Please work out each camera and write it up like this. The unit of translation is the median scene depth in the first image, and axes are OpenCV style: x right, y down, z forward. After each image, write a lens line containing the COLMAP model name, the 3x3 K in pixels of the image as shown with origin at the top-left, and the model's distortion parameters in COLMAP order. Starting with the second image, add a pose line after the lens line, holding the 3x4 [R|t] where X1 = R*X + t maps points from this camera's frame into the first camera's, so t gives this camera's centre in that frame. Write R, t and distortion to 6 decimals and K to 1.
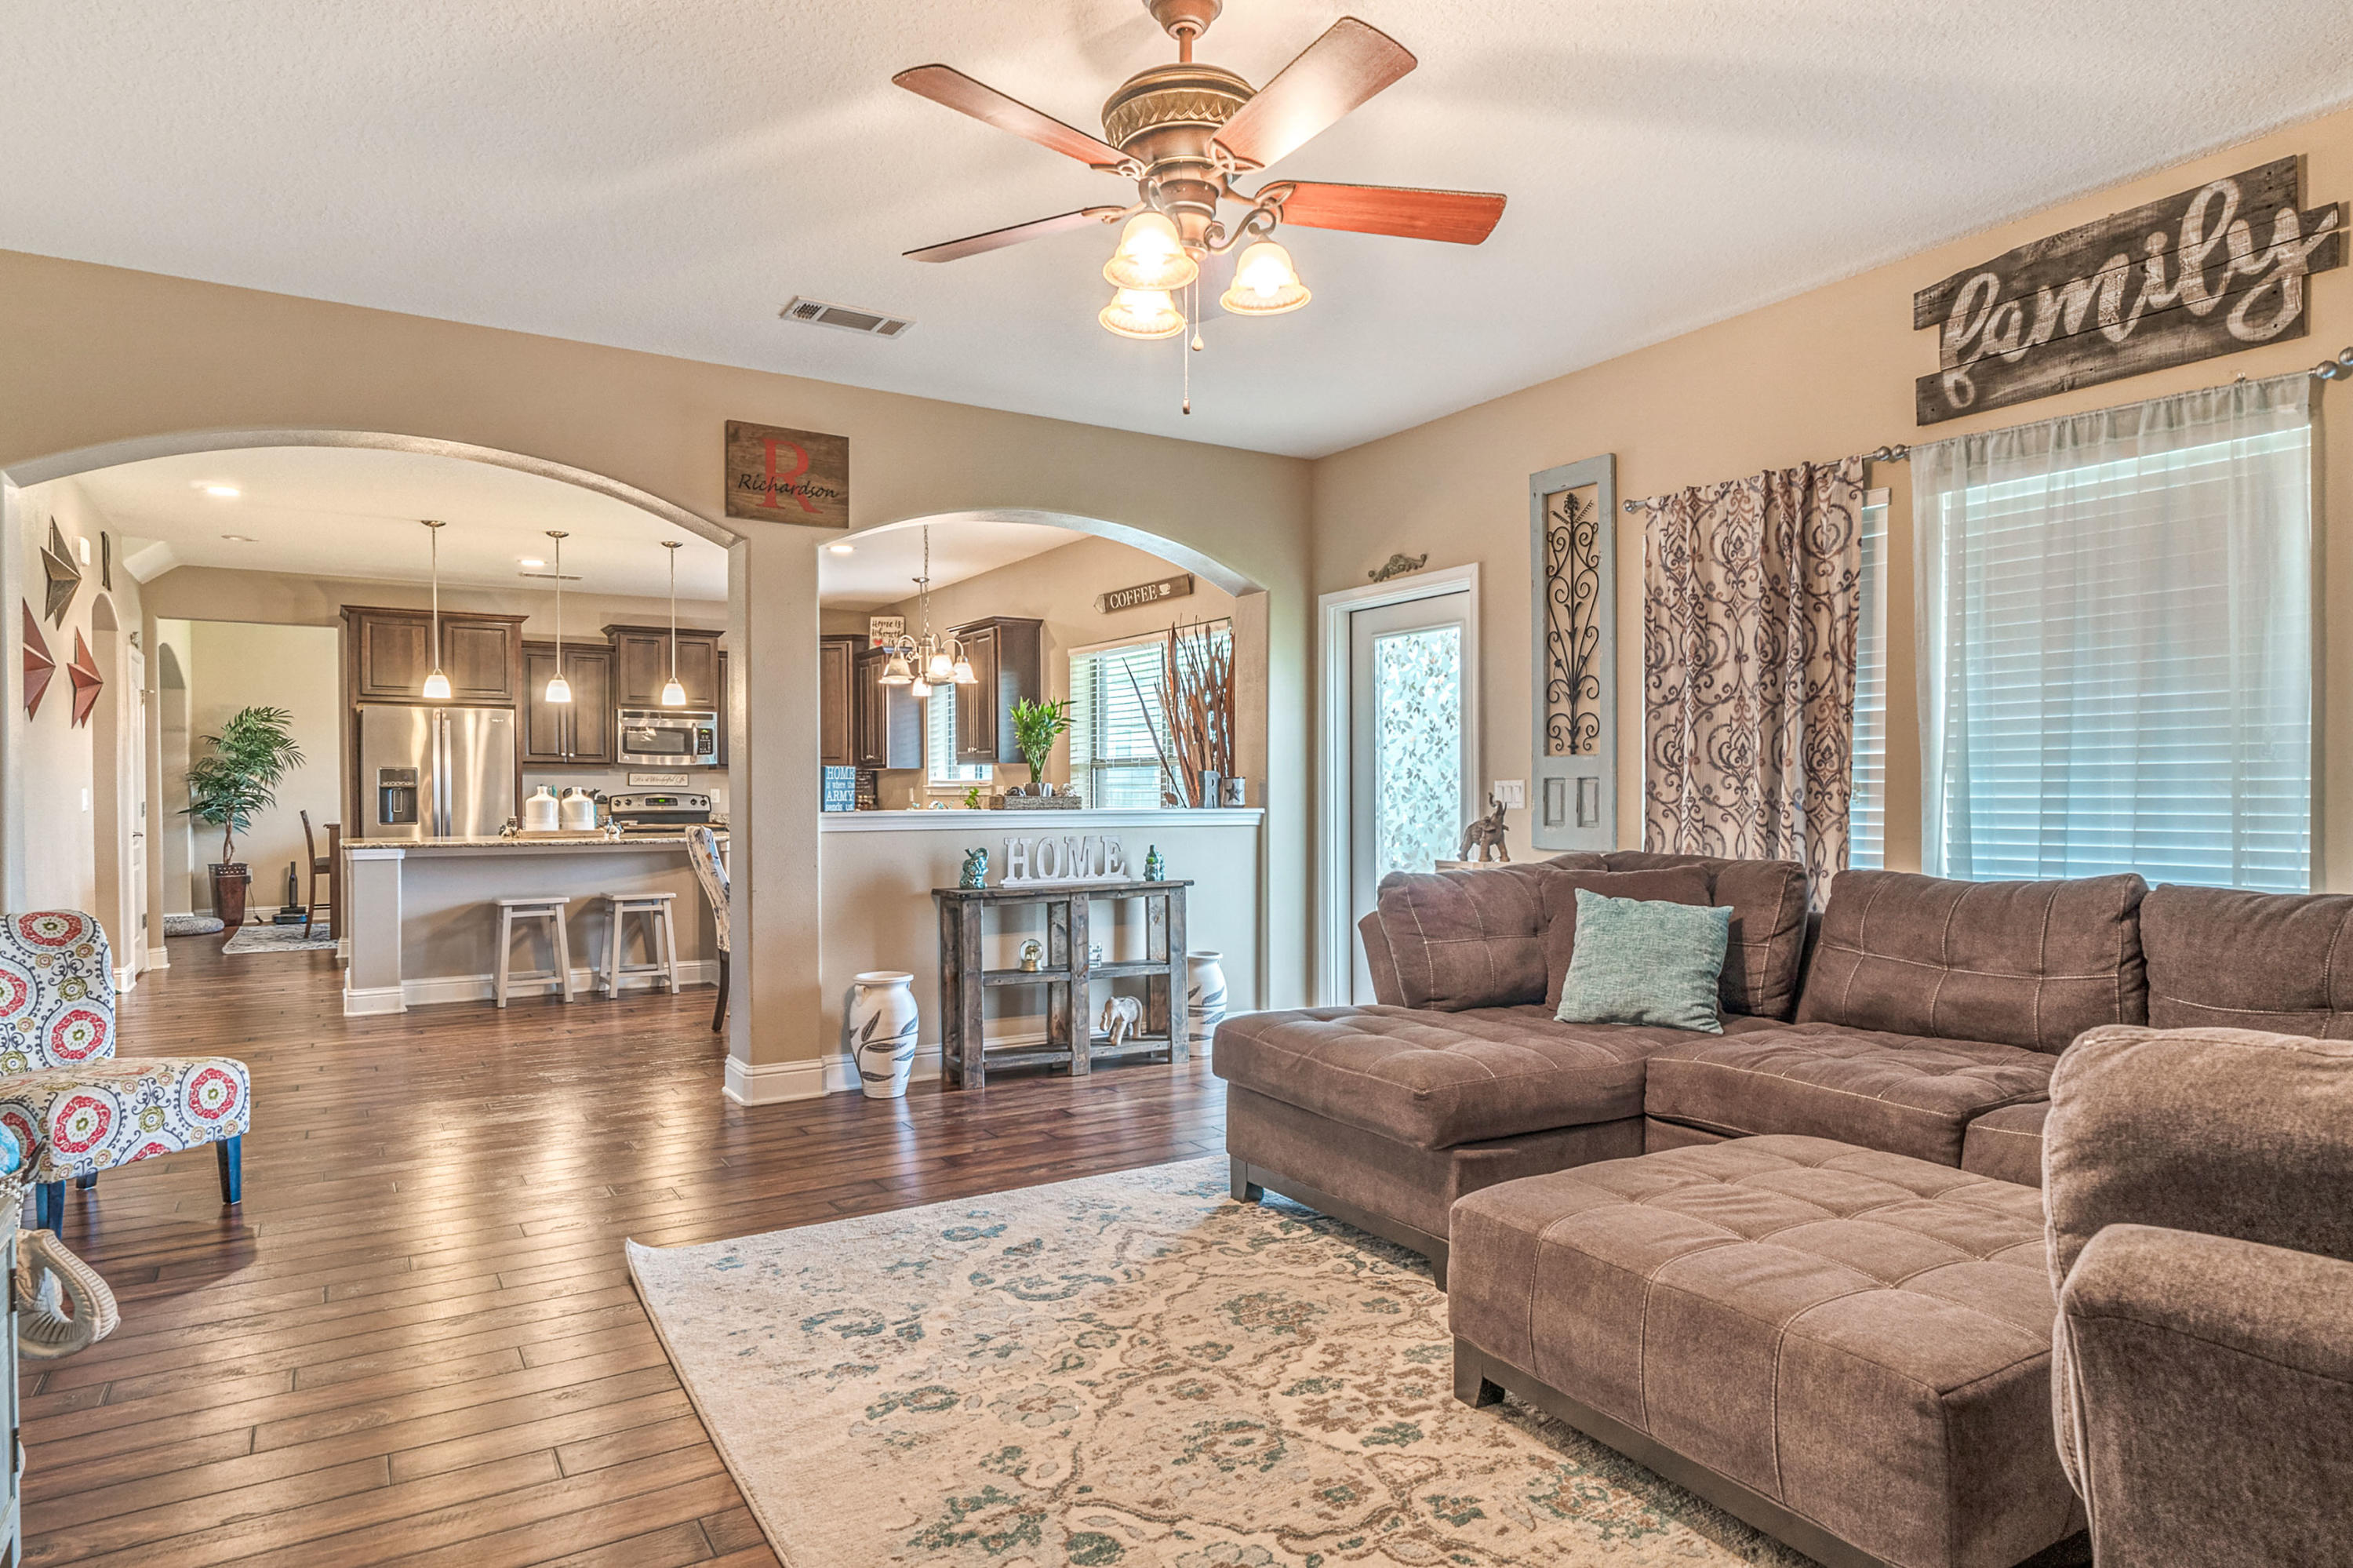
lens RADIAL K [[1354.4, 0, 1194.4], [0, 1354.4, 820.0], [0, 0, 1]] dist [-0.007450, -0.000562]
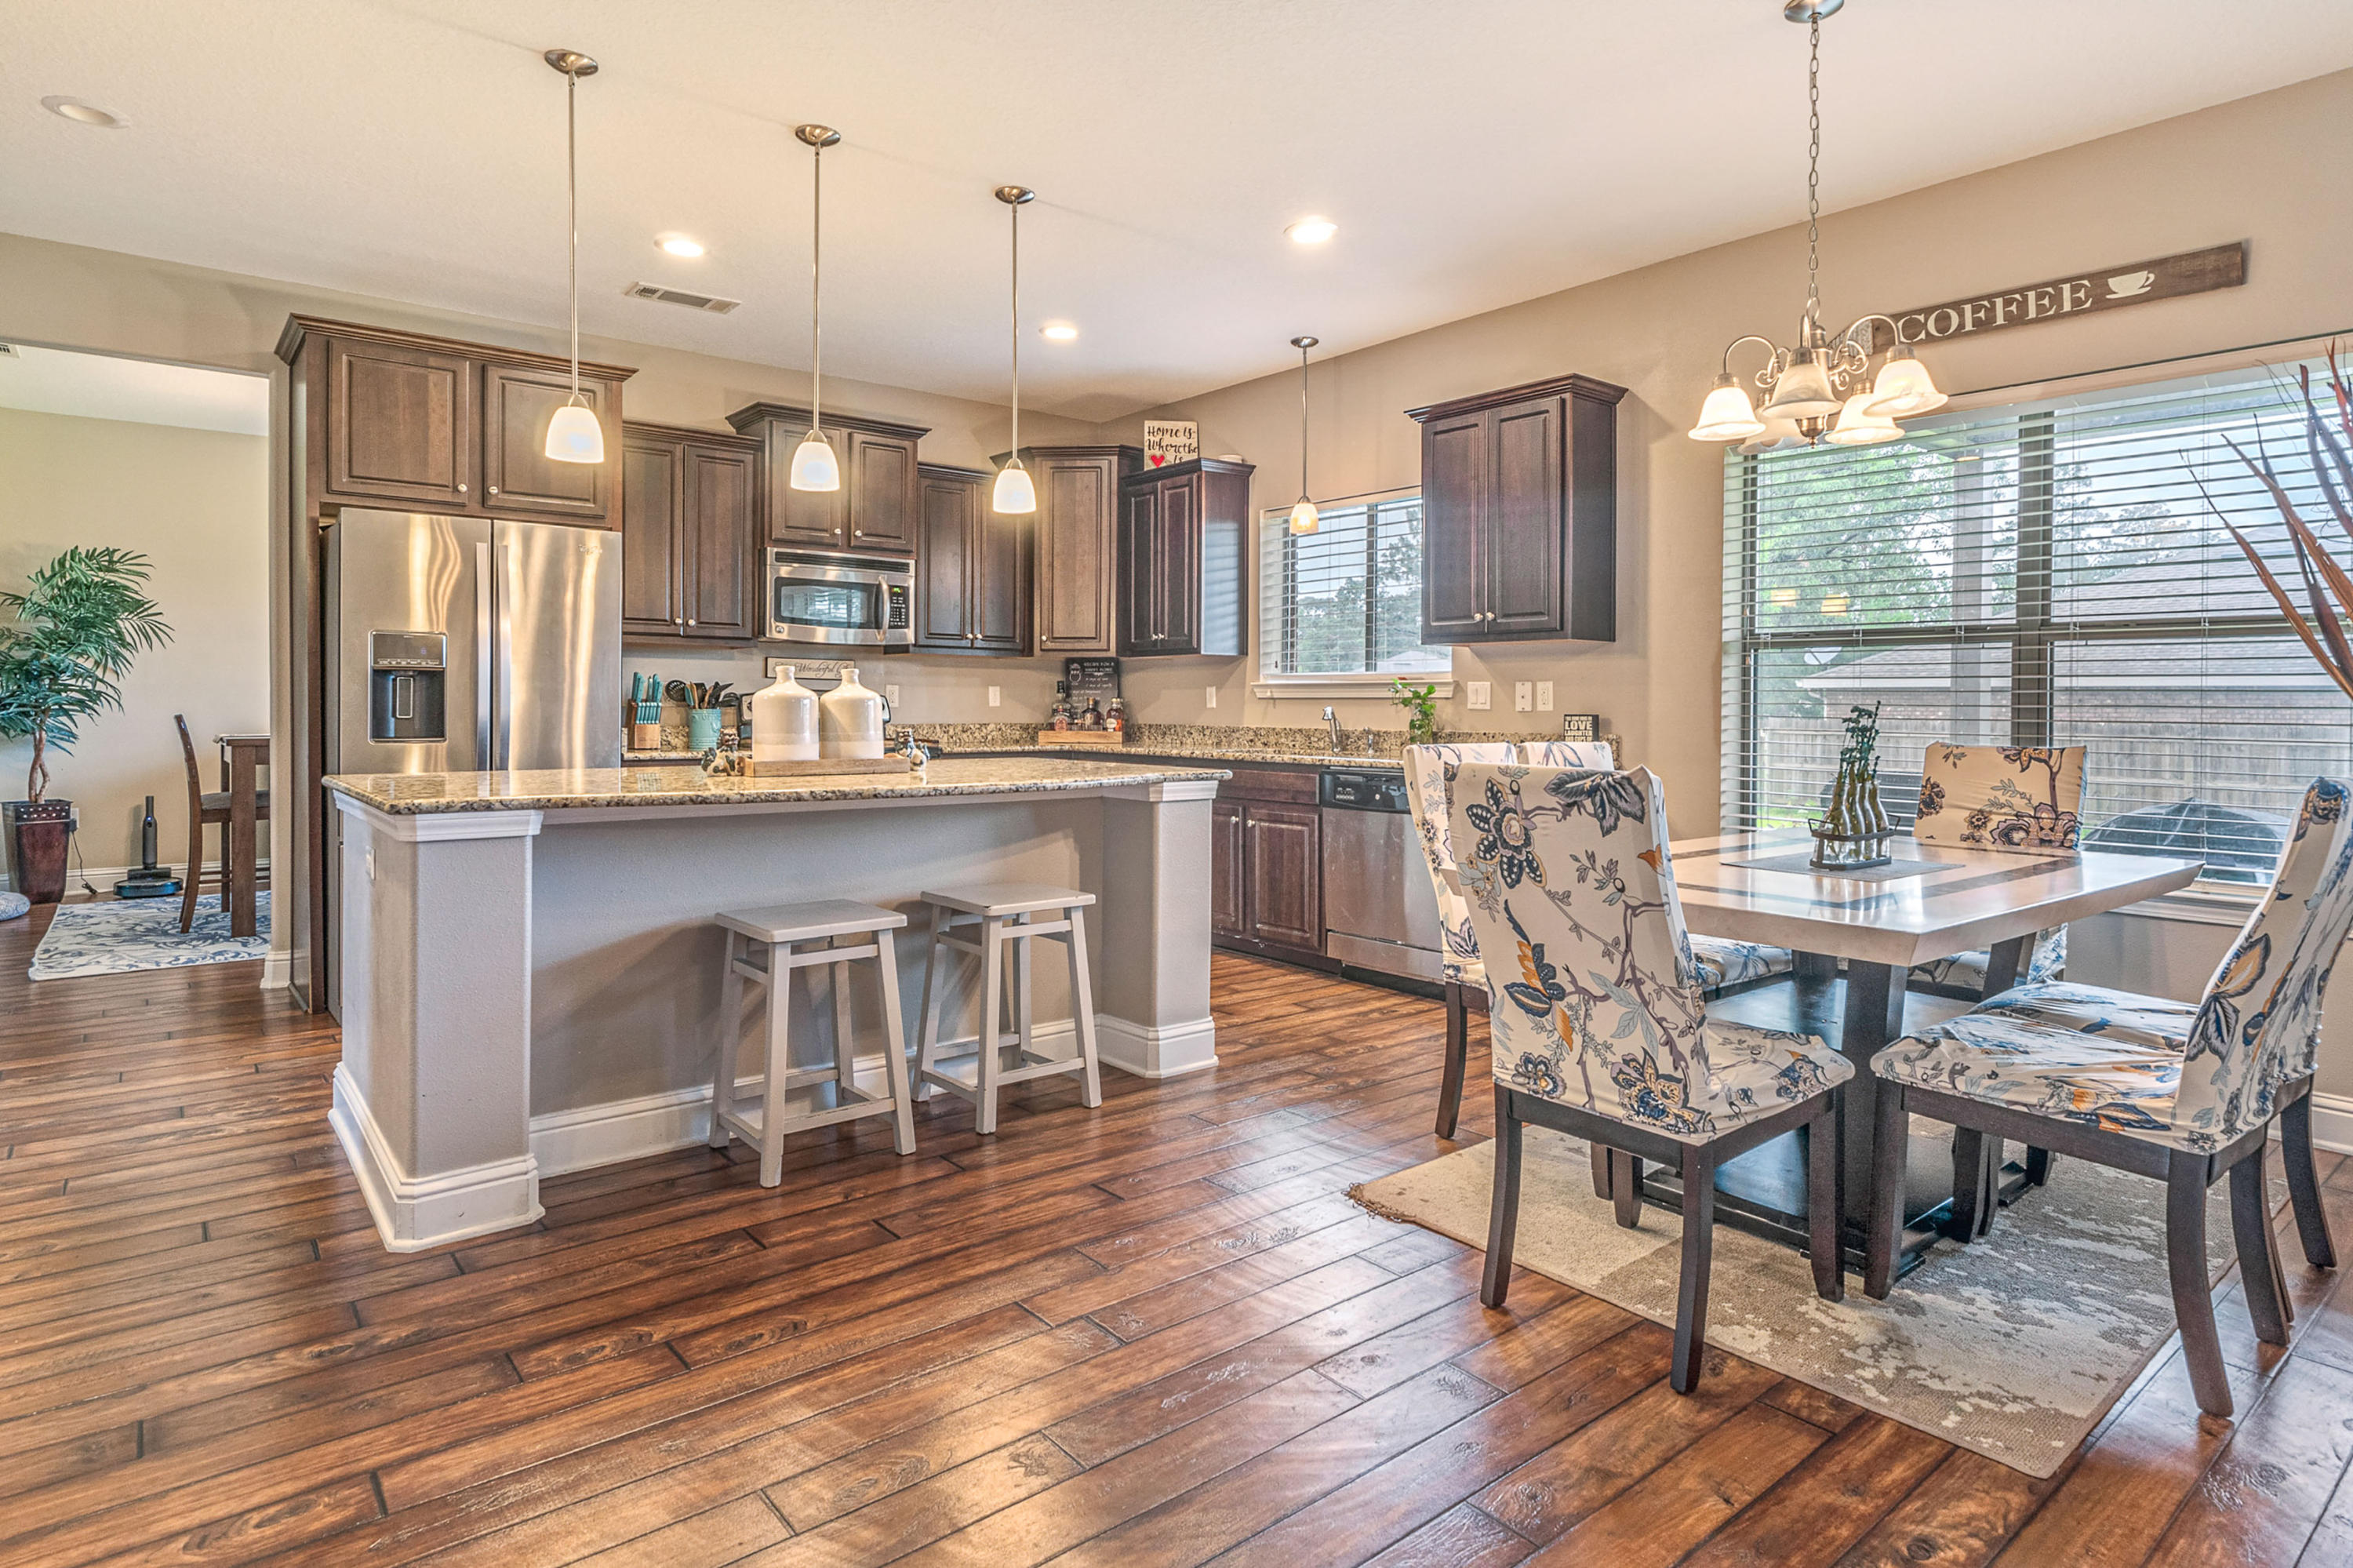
lens RADIAL K [[1252.7, 0, 1184.1], [0, 1252.7, 725.3], [0, 0, 1]] dist [-0.002217, -0.005498]
pose [[0.992012, 0.006100, 0.125994, -0.350323], [-0.005683, 0.999977, -0.003675, -0.003336], [-0.126013, 0.002930, 0.992024, 0.482212]]
